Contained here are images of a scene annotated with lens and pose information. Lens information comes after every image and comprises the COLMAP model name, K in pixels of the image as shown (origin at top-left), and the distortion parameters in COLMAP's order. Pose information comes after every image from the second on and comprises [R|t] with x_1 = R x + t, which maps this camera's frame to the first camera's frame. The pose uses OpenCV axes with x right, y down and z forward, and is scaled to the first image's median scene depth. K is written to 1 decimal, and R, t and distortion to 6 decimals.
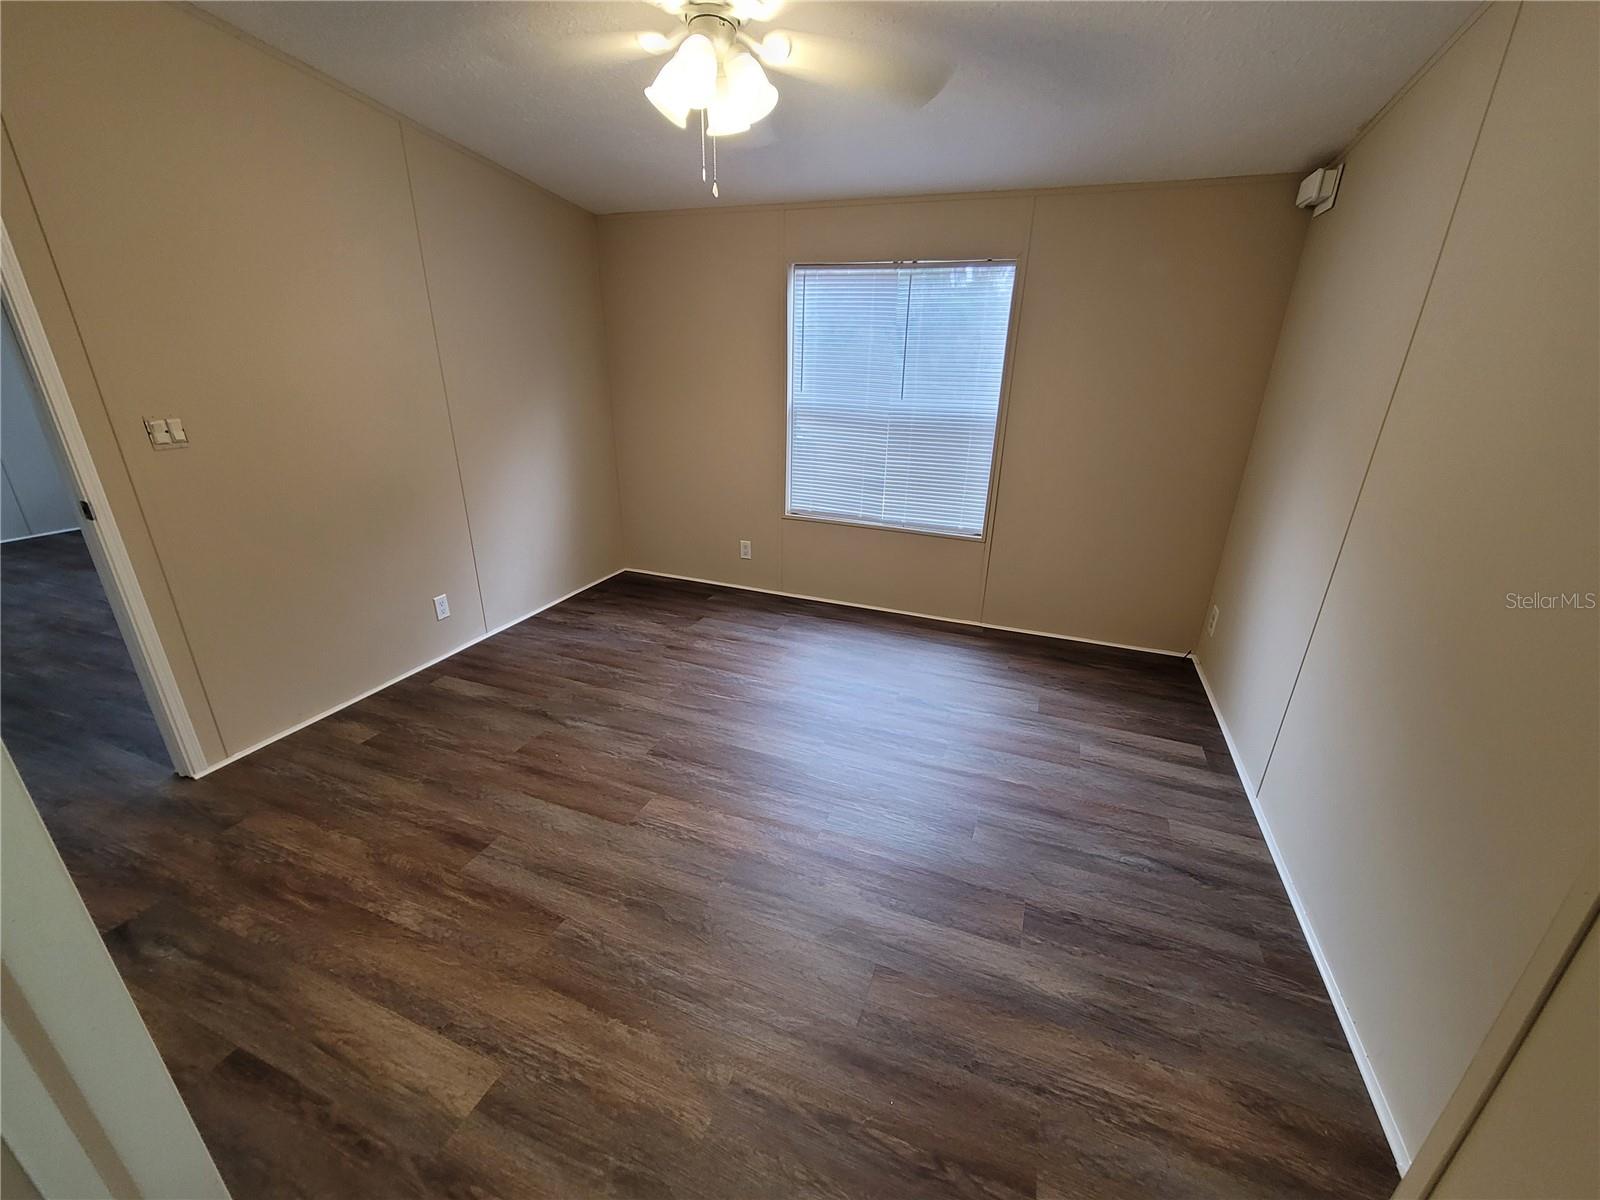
lens RADIAL K [[650.4, 0, 810.7], [0, 650.4, 605.4], [0, 0, 1]] dist [-0.002630, 0.001443]
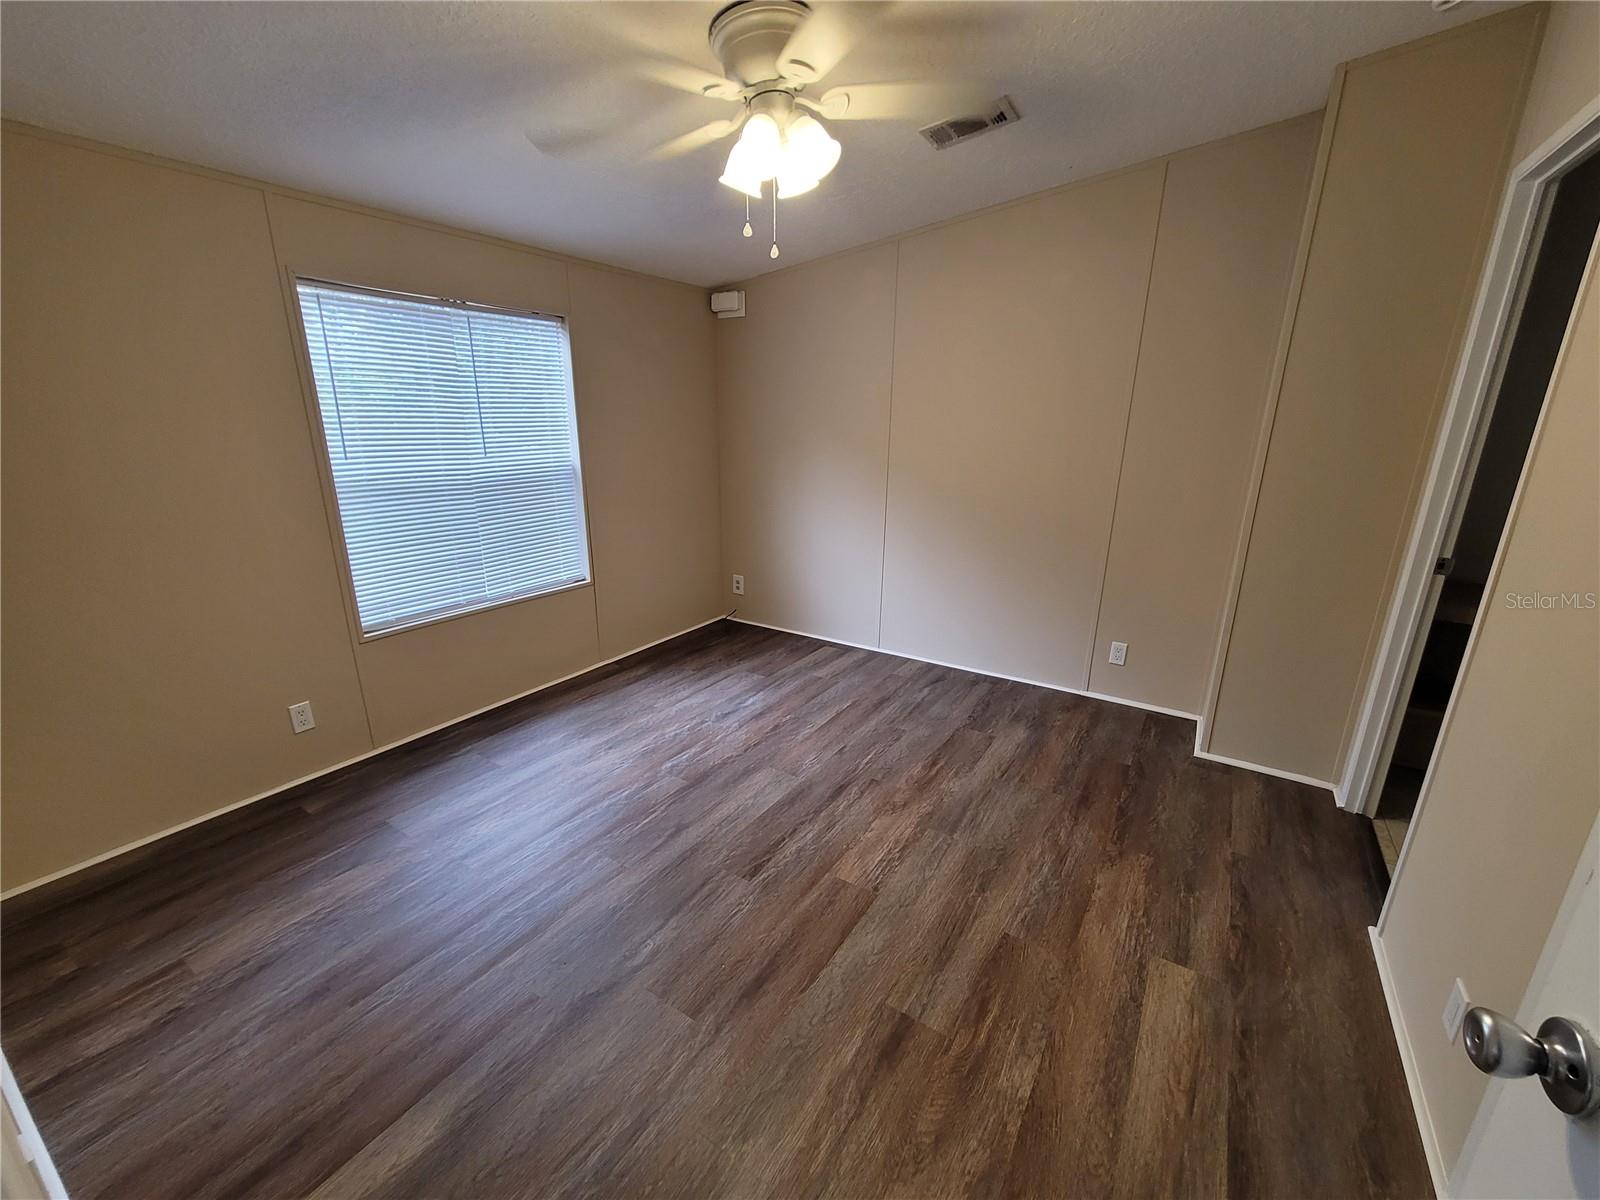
lens RADIAL K [[650.4, 0, 797.2], [0, 650.4, 600.3], [0, 0, 1]] dist [-0.002630, 0.001443]
pose [[0.204003, -0.286833, 0.936007, -1.174459], [0.351296, 0.913884, 0.203488, -0.315414], [-0.913769, 0.287304, 0.287198, 0.779403]]
